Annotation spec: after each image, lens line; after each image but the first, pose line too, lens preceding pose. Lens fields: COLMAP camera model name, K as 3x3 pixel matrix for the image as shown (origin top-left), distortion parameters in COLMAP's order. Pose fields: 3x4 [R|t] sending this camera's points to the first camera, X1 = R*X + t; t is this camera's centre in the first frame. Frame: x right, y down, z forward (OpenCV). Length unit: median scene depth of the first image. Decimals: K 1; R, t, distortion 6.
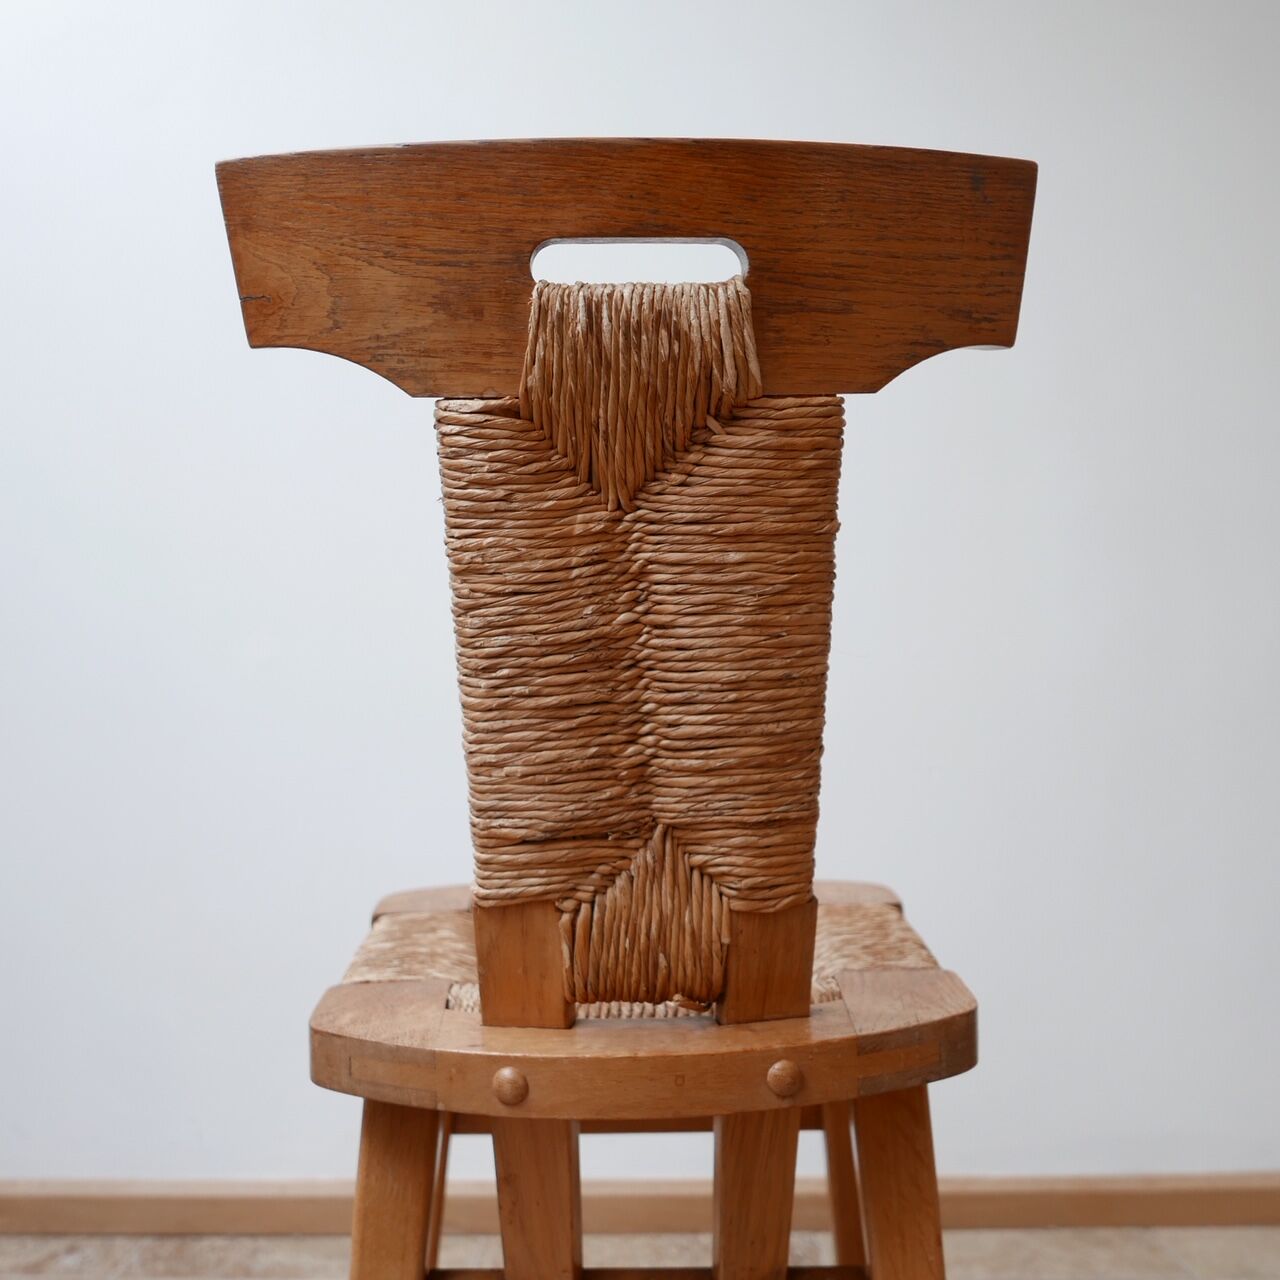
lens RADIAL K [[1239.3, 0, 640.0], [0, 1239.3, 640.0], [0, 0, 1]] dist [-0.056159, 0.090634]
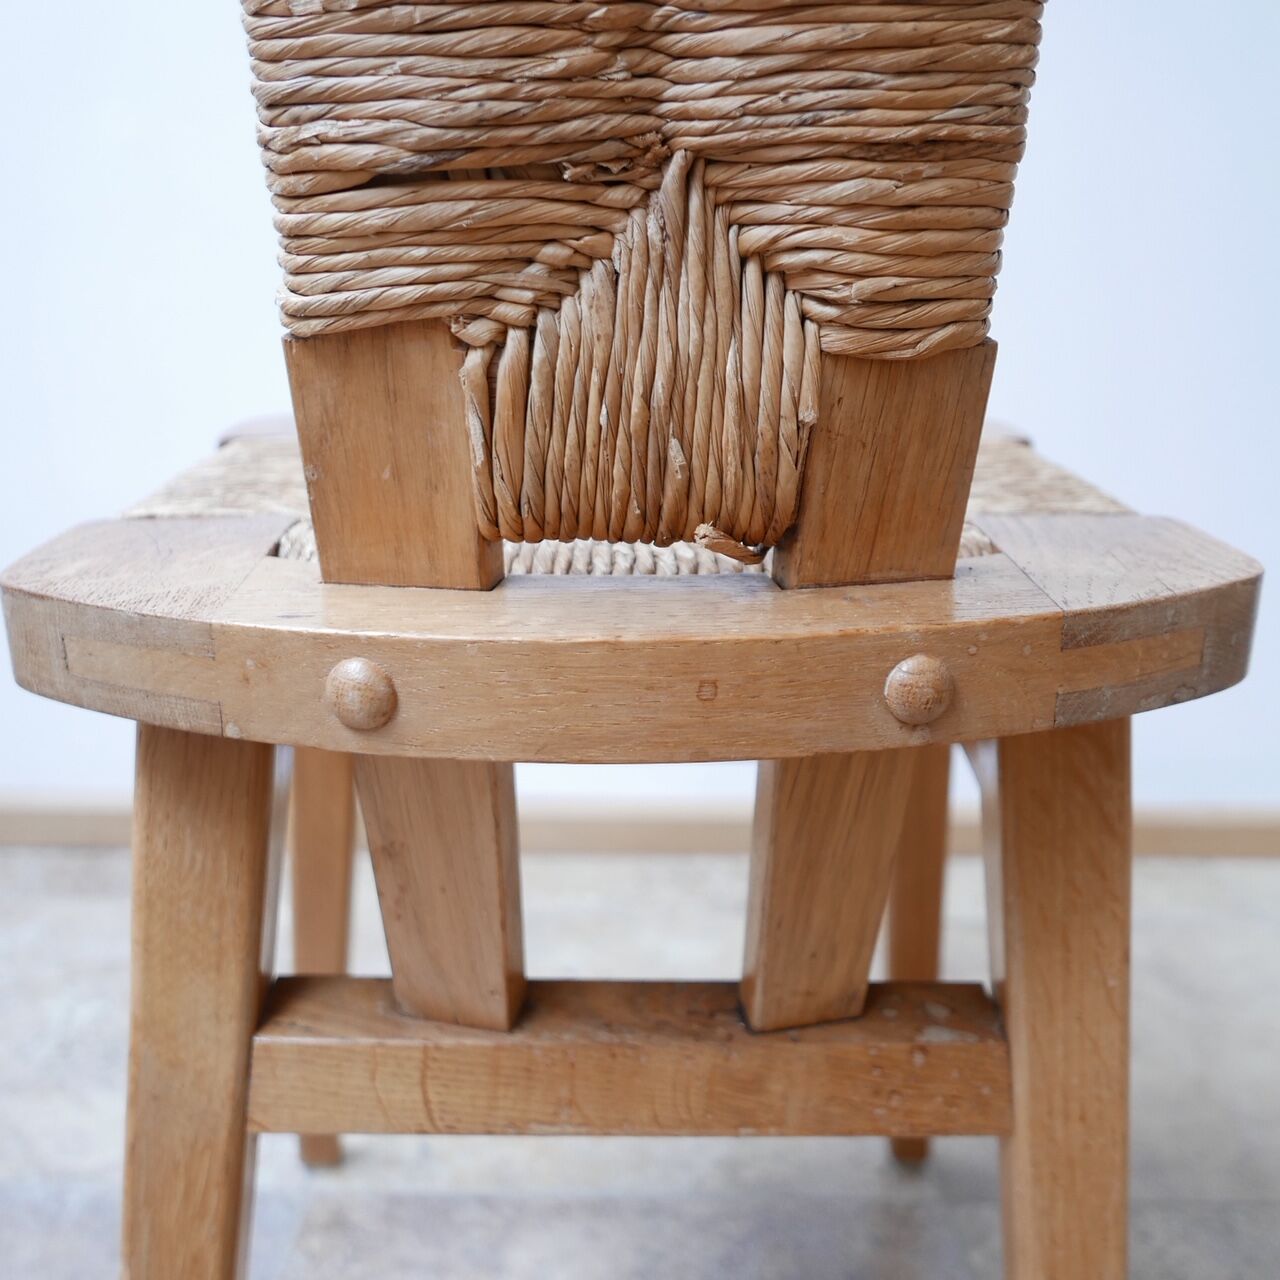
lens RADIAL K [[1239.3, 0, 640.0], [0, 1239.3, 640.0], [0, 0, 1]] dist [-0.056159, 0.090634]
pose [[0.999818, 0.018534, 0.004559, 0.003466], [-0.019049, 0.953870, 0.299614, 0.186944], [0.001204, -0.299647, 0.954049, 0.523995]]
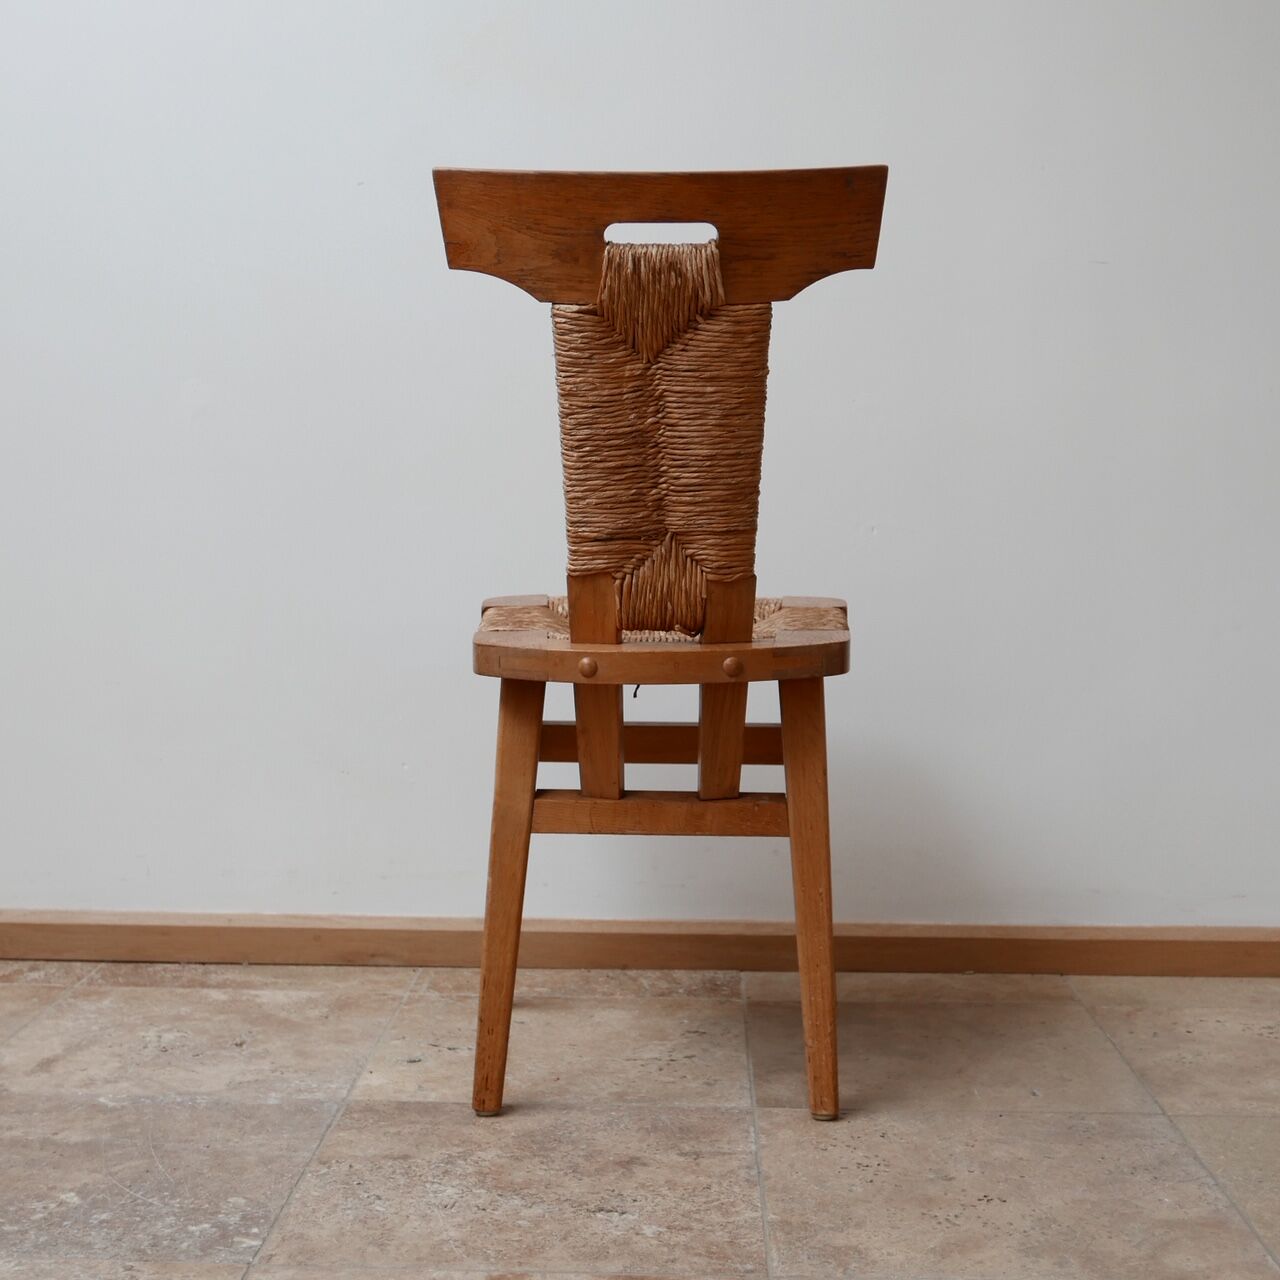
lens RADIAL K [[1925.3, 0, 640.0], [0, 1925.3, 640.0], [0, 0, 1]] dist [-0.041405, 0.080882]
pose [[0.999221, 0.018293, -0.034978, 0.076707], [-0.012954, 0.989022, 0.147197, -0.115262], [0.037287, -0.146629, 0.988489, -1.883177]]
